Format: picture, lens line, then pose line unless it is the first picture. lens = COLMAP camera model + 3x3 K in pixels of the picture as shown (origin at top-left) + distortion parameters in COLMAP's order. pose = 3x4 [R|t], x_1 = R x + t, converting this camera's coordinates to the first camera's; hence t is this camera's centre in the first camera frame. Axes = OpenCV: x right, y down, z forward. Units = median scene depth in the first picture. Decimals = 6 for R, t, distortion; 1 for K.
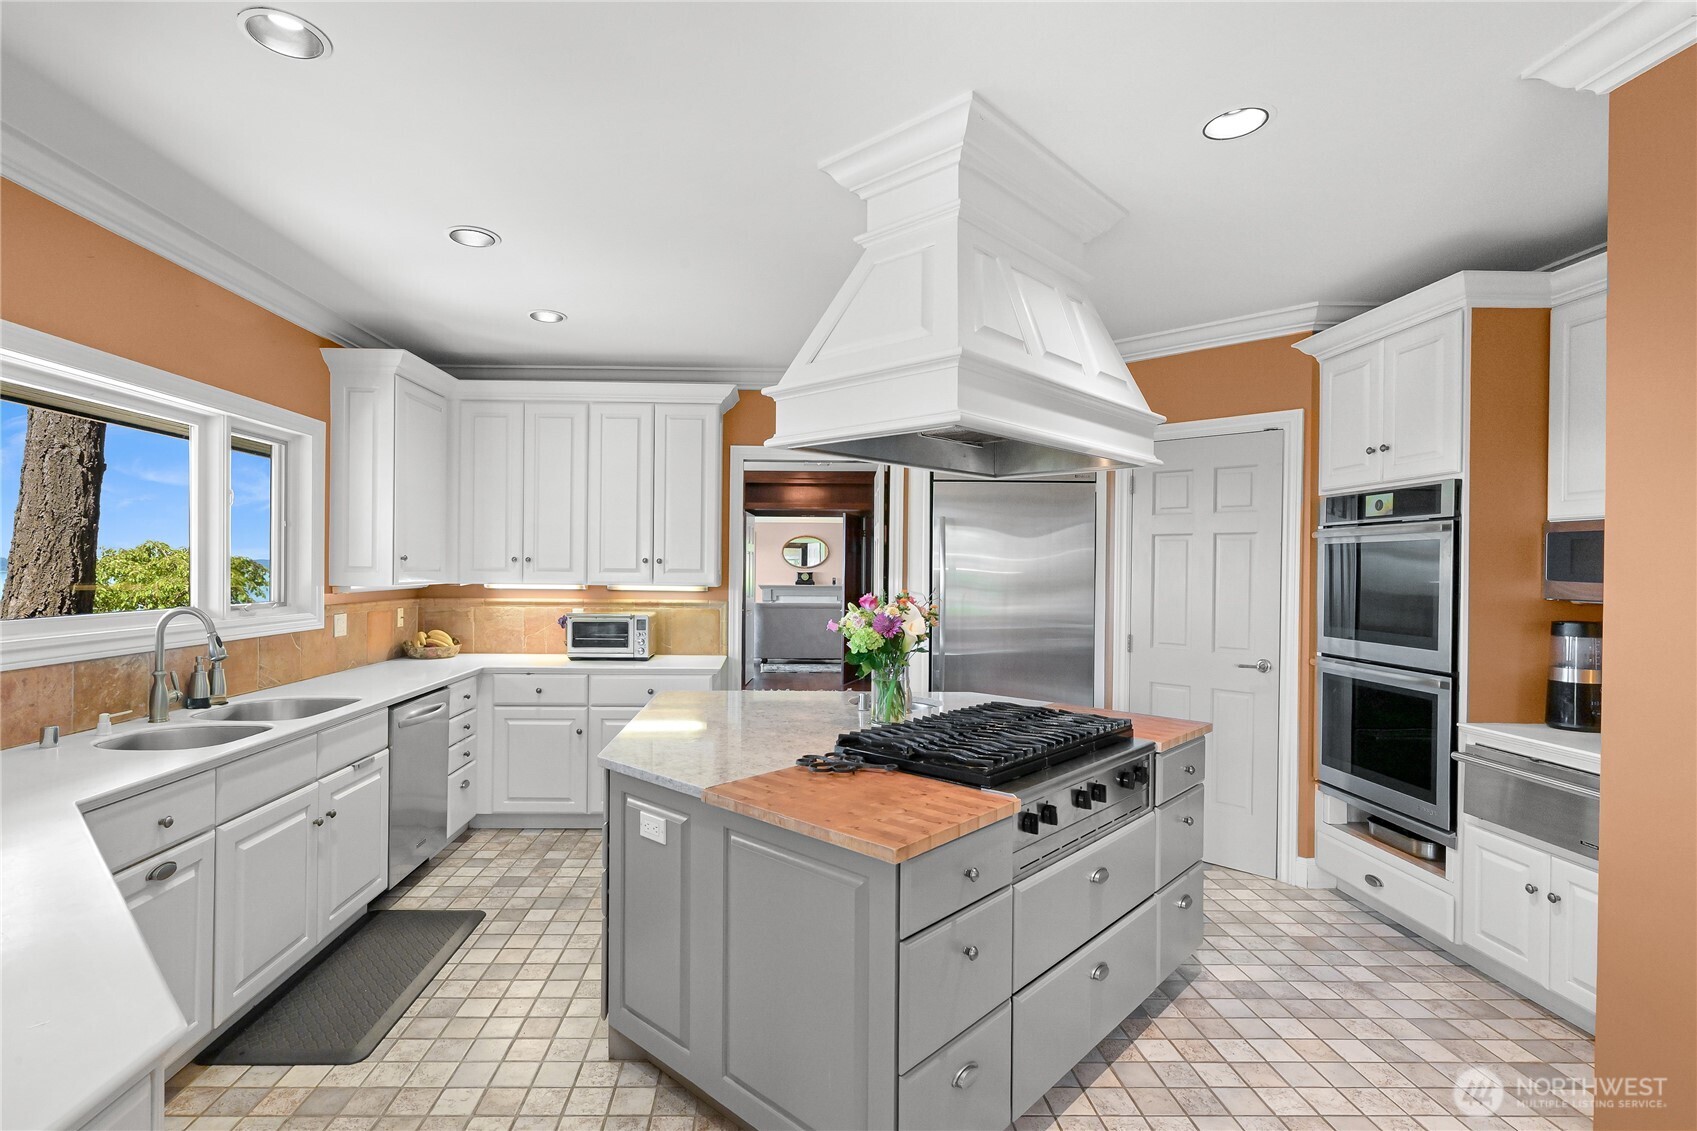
lens RADIAL K [[769.8, 0, 849.6], [0, 769.8, 570.8], [0, 0, 1]] dist [-0.001736, 0.001082]
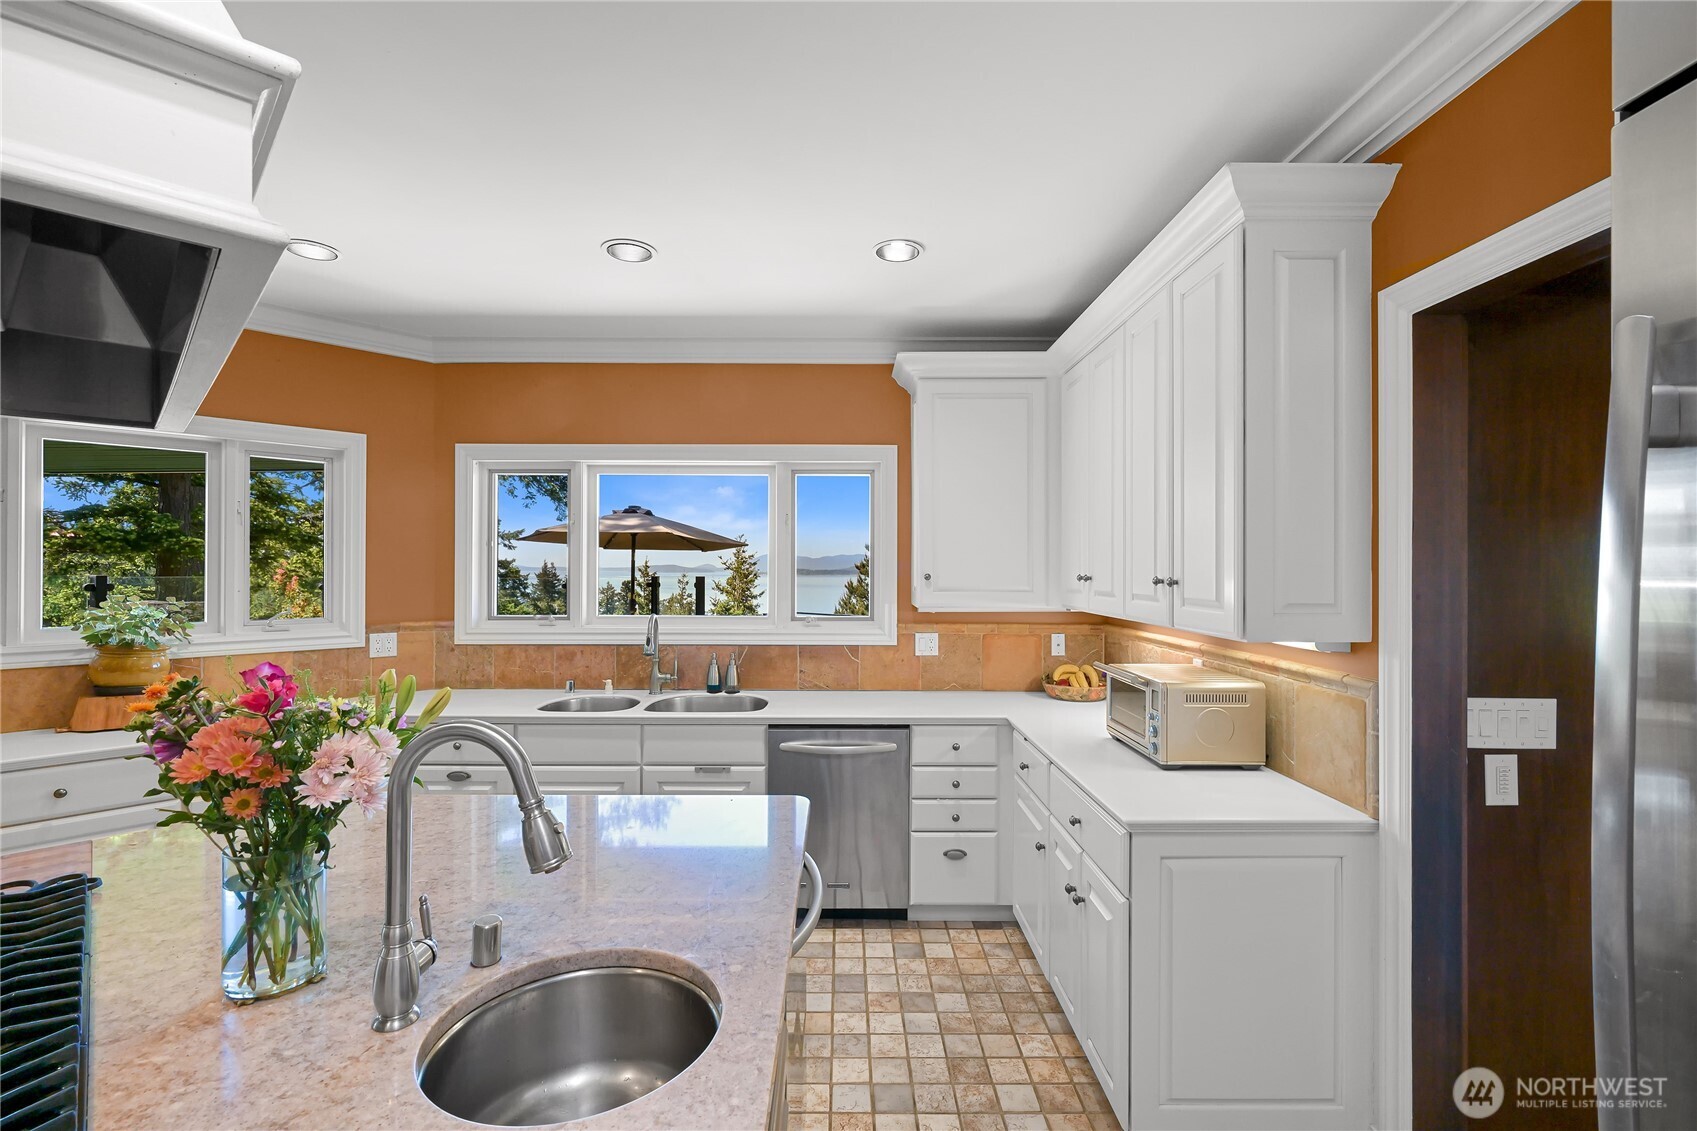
lens RADIAL K [[769.8, 0, 862.6], [0, 769.8, 562.6], [0, 0, 1]] dist [-0.001736, 0.001082]
pose [[-0.073461, -0.012630, -0.997218, 0.335623], [-0.005196, 0.999911, -0.012282, -0.021578], [0.997285, 0.004279, -0.073520, 0.994848]]
